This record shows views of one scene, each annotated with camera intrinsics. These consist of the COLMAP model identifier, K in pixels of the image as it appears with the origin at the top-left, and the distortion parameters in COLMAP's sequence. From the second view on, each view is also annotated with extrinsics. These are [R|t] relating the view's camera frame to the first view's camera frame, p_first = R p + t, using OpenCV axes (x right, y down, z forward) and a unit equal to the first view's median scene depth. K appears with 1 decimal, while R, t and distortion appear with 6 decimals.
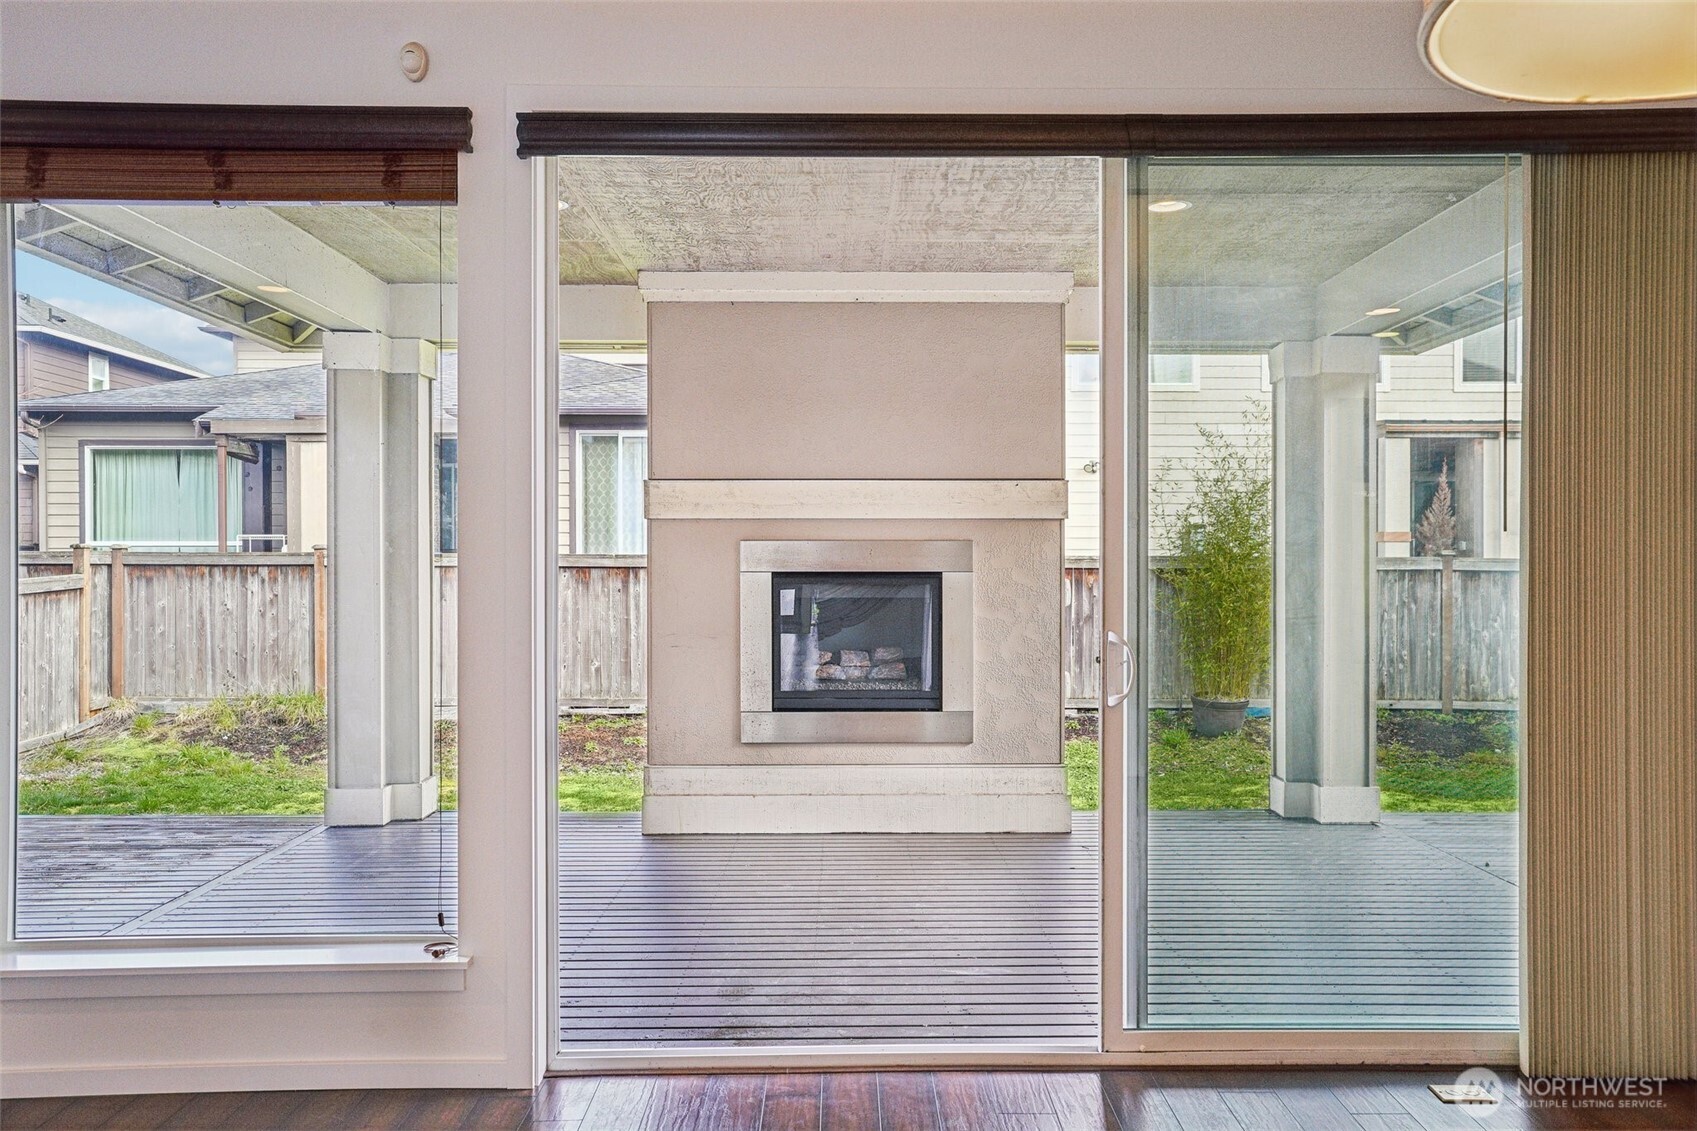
lens RADIAL K [[1330.7, 0, 848.5], [0, 1330.7, 565.5], [0, 0, 1]] dist [0.001889, 0.001965]
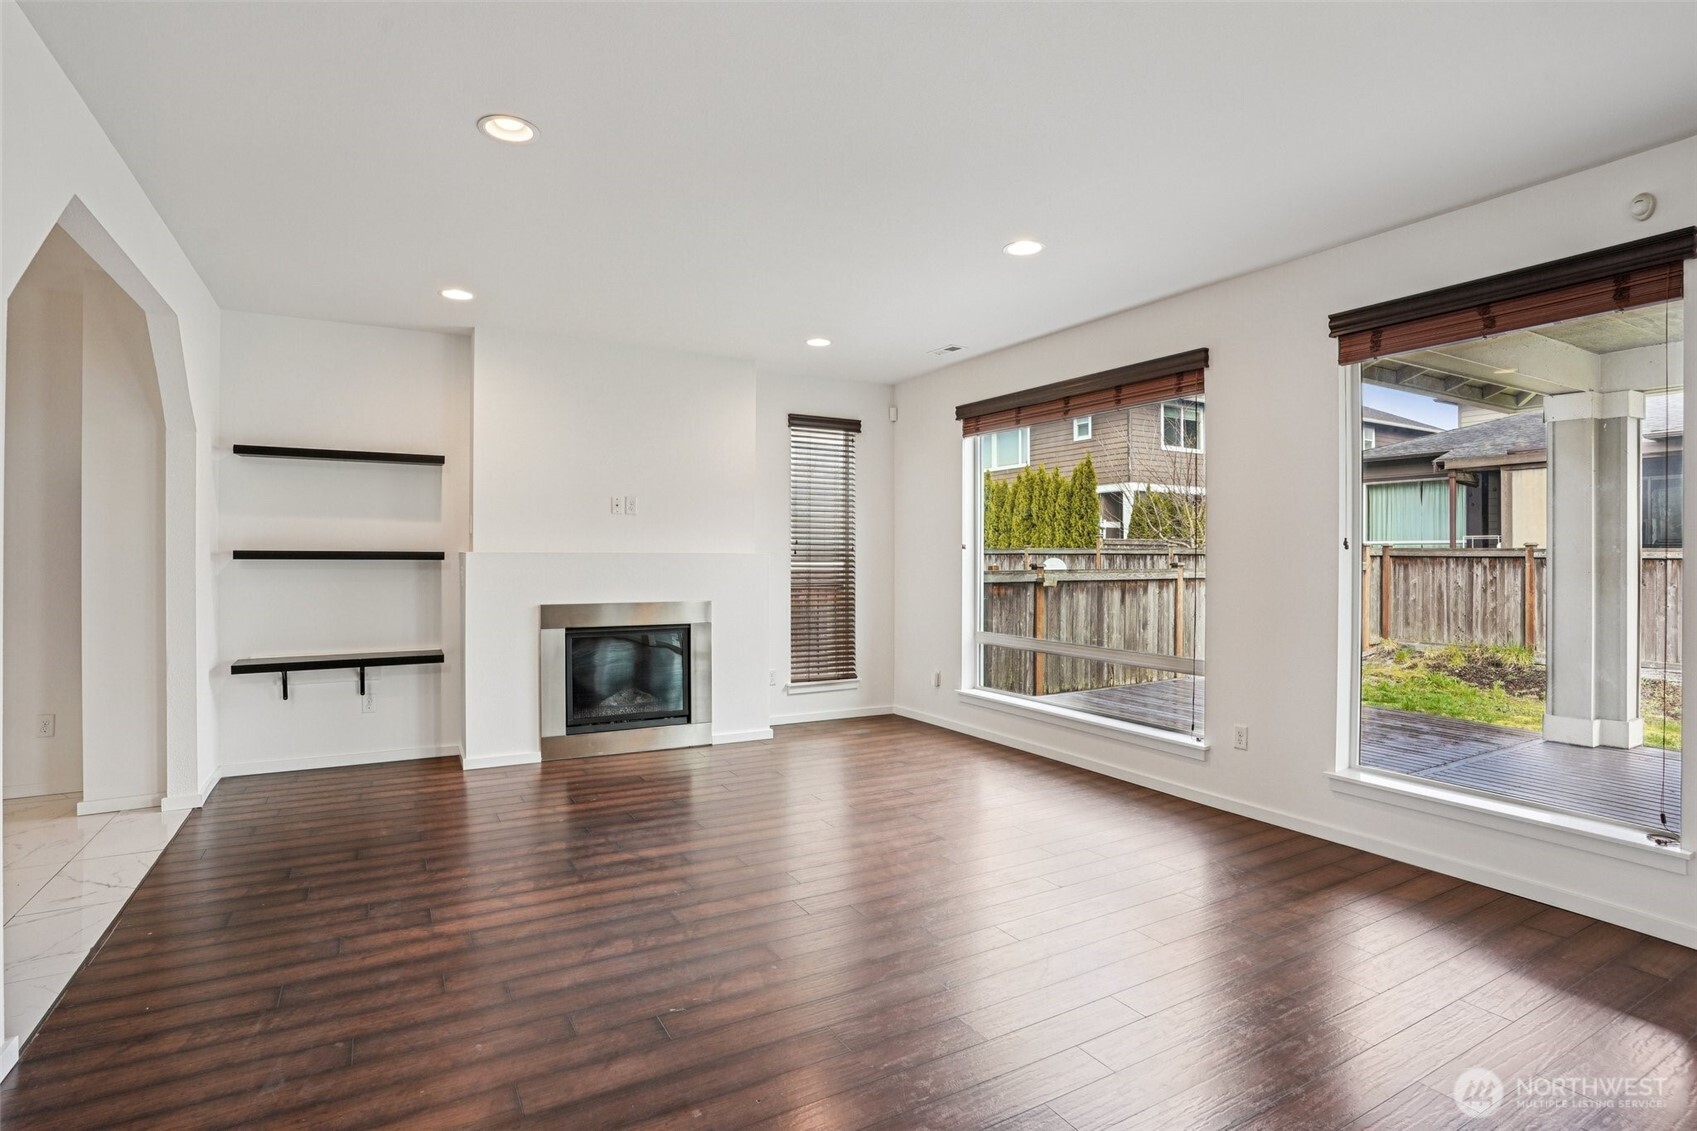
lens RADIAL K [[855.9, 0, 848.6], [0, 855.9, 554.7], [0, 0, 1]] dist [-0.060387, 0.027568]
pose [[0.499878, 0.005025, -0.866081, 0.006360], [-0.003561, 0.999987, 0.003747, -0.003859], [0.866089, 0.001211, 0.499889, -0.072325]]
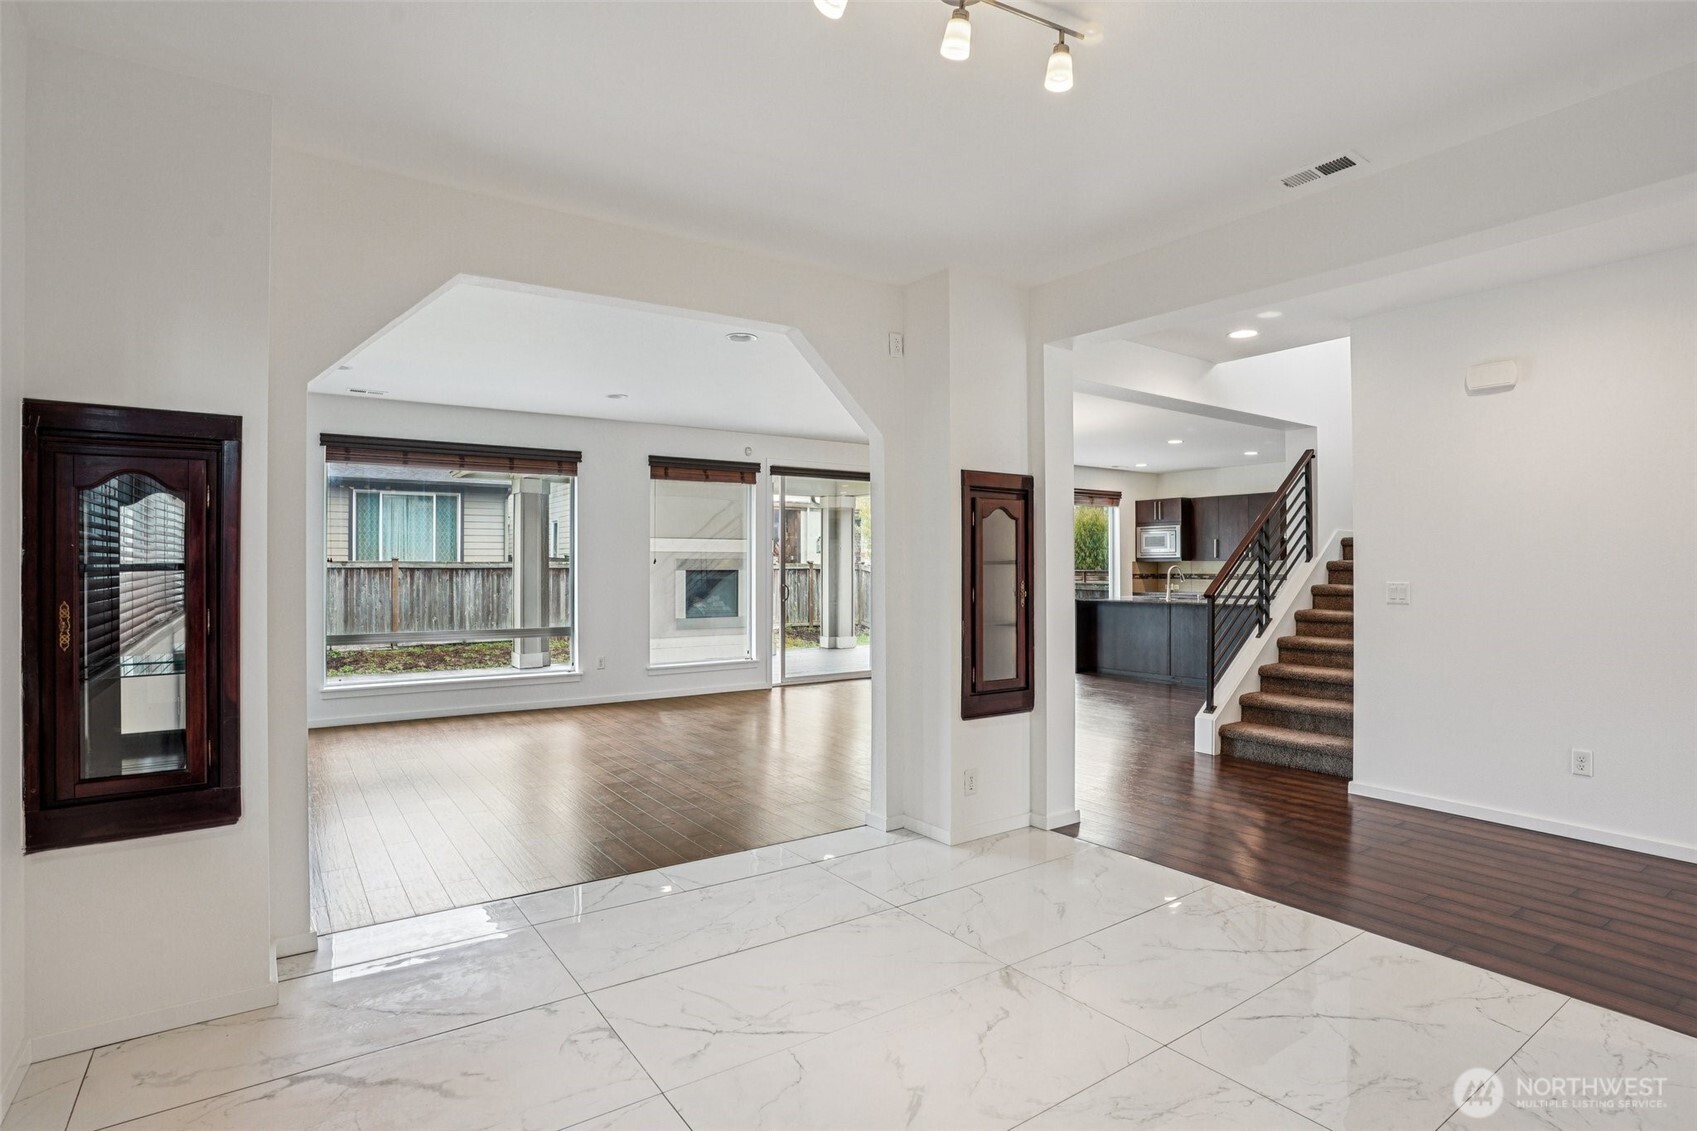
lens RADIAL K [[855.9, 0, 848.6], [0, 855.9, 554.7], [0, 0, 1]] dist [-0.060387, 0.027568]
pose [[0.828800, 0.007732, 0.559492, -0.683881], [0.000088, 0.999903, -0.013949, -0.002117], [-0.559545, 0.011610, 0.828719, -0.628641]]
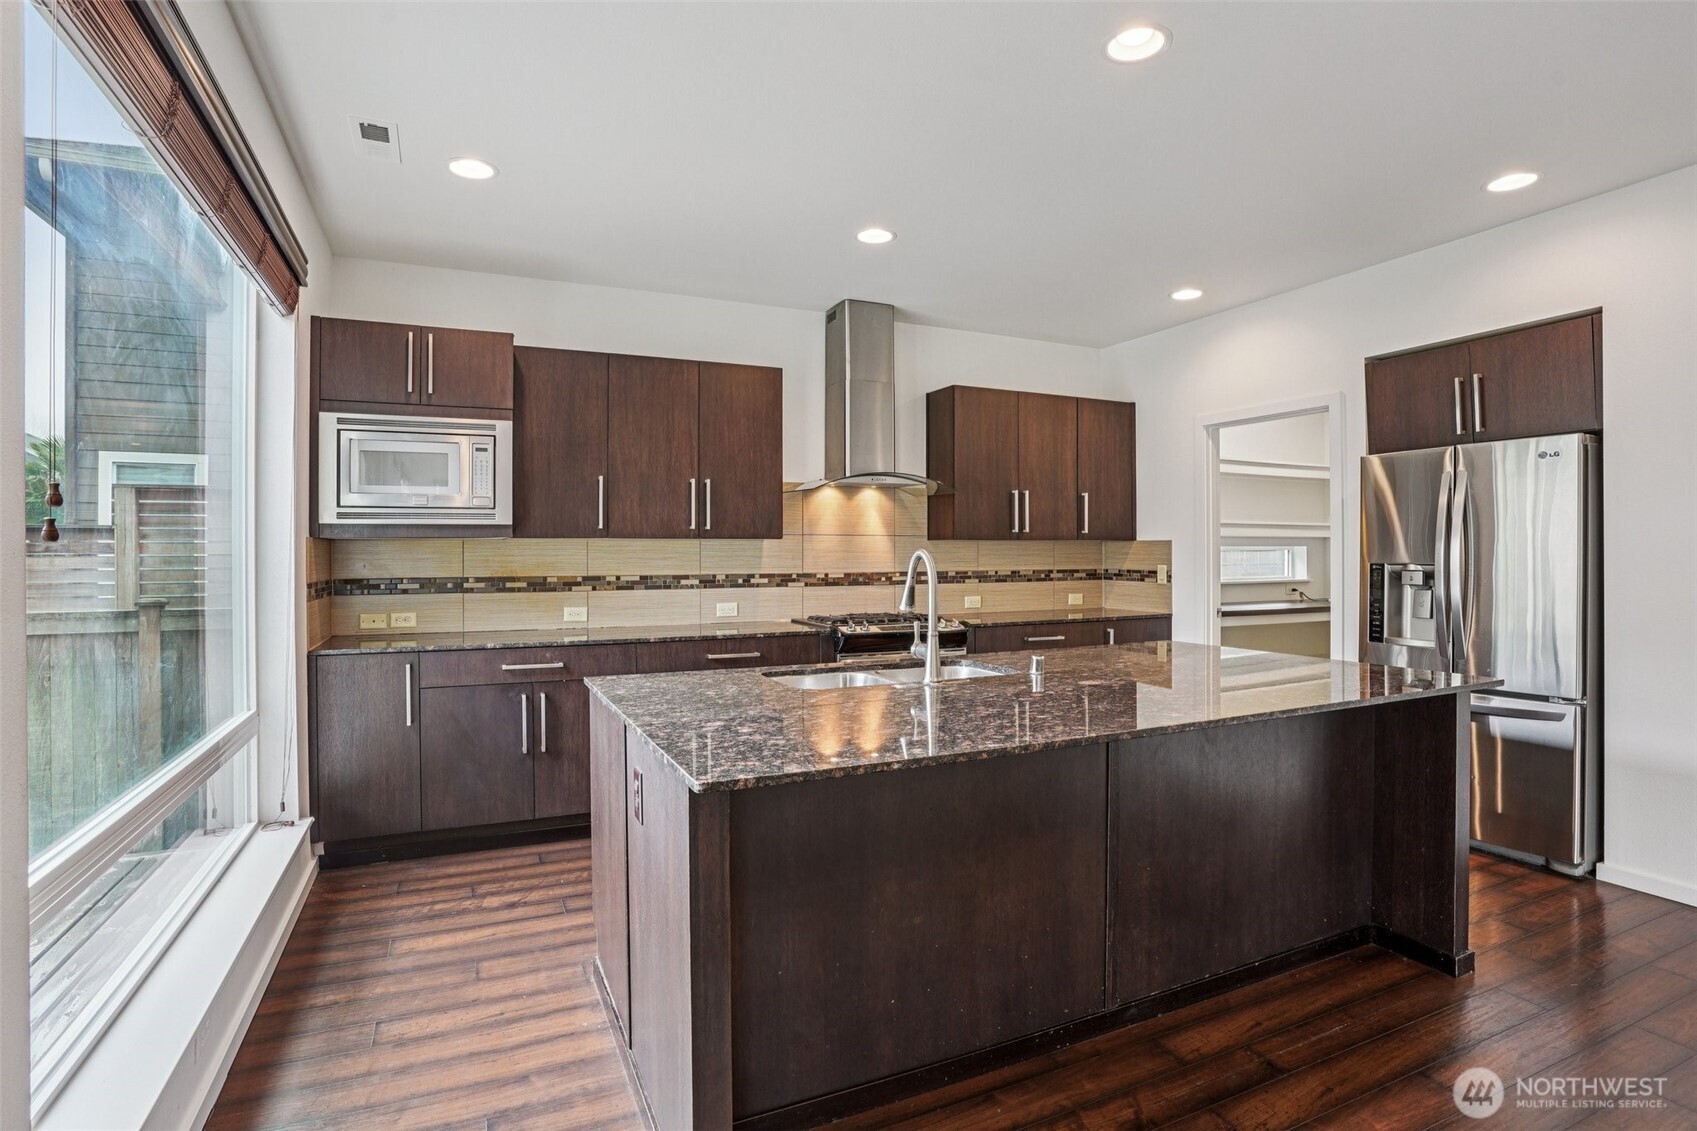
lens RADIAL K [[855.9, 0, 848.6], [0, 855.9, 554.7], [0, 0, 1]] dist [-0.060387, 0.027568]
pose [[-0.407018, 0.010933, 0.913355, 0.184332], [0.006724, 0.999937, -0.008973, 0.003621], [-0.913395, 0.002489, -0.407066, 0.353572]]
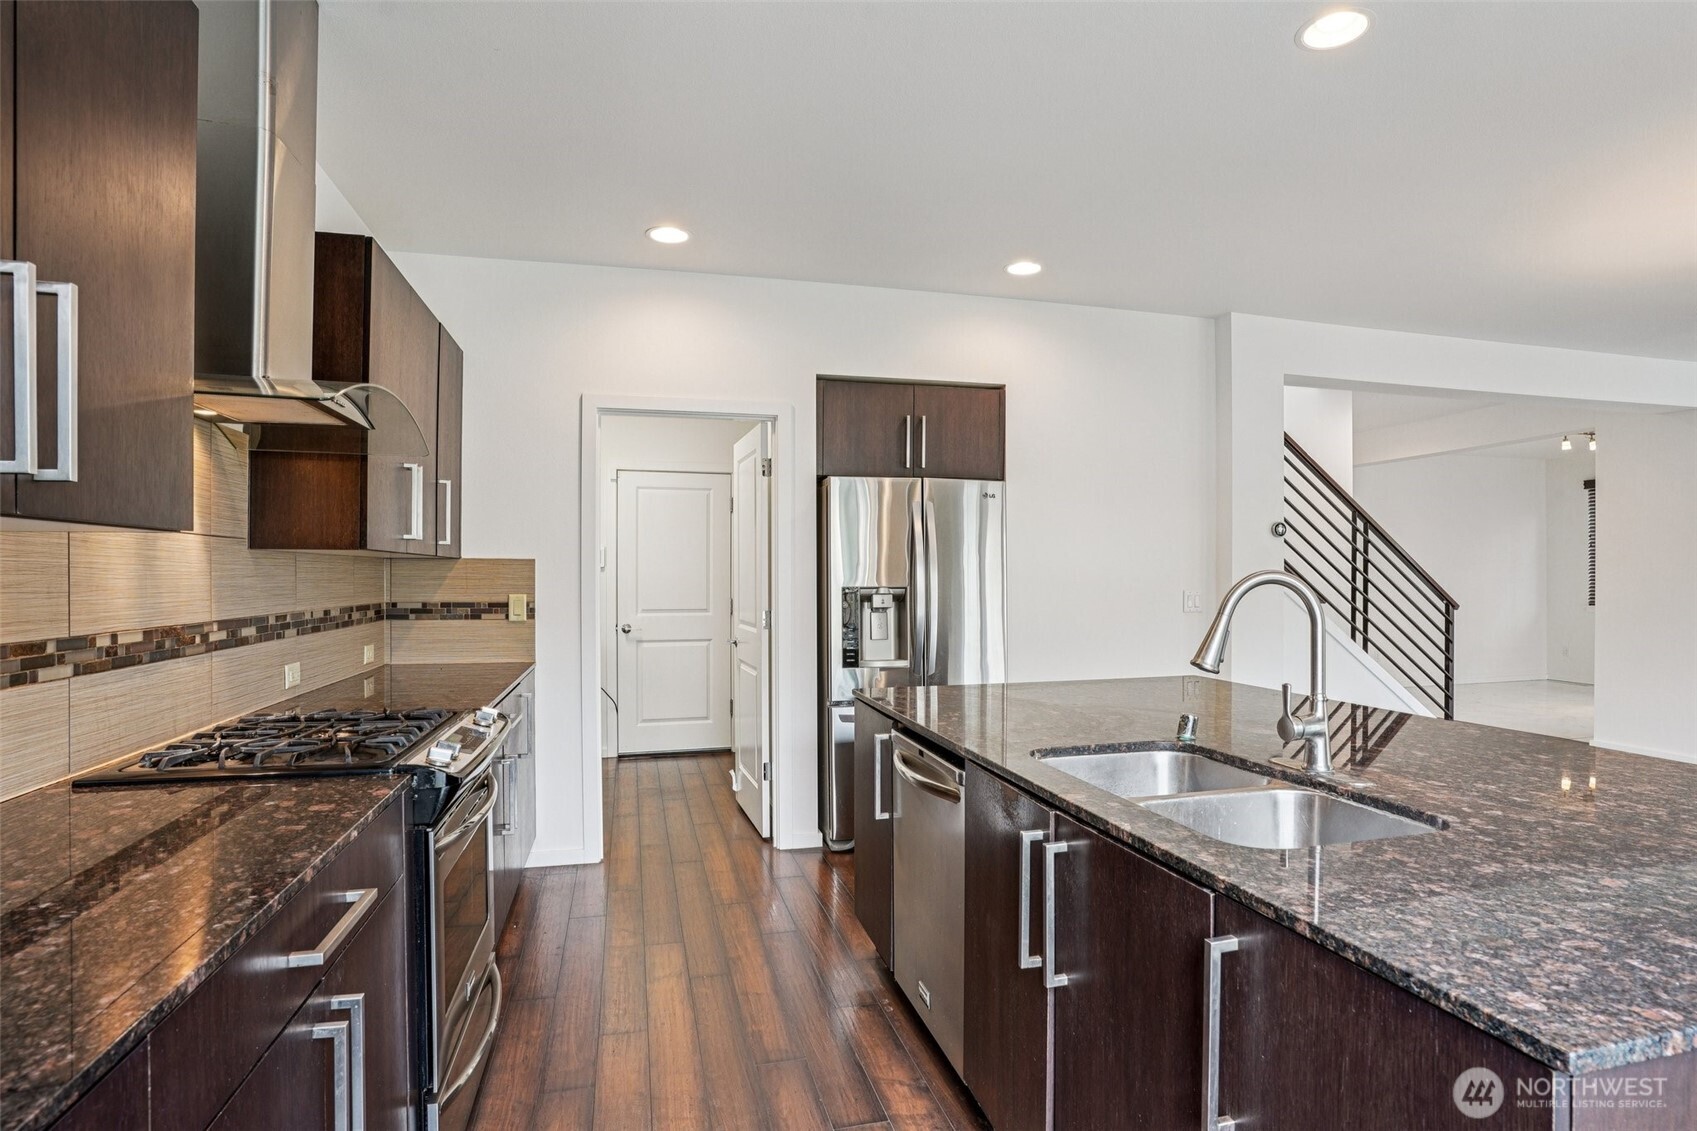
lens RADIAL K [[865.3, 0, 848.5], [0, 865.3, 565.5], [0, 0, 1]] dist [-0.107977, 0.000075]
pose [[-0.973861, 0.009449, -0.226946, 0.635692], [0.011893, 0.999885, -0.009403, -0.001930], [0.226831, -0.011857, -0.973862, 0.351056]]
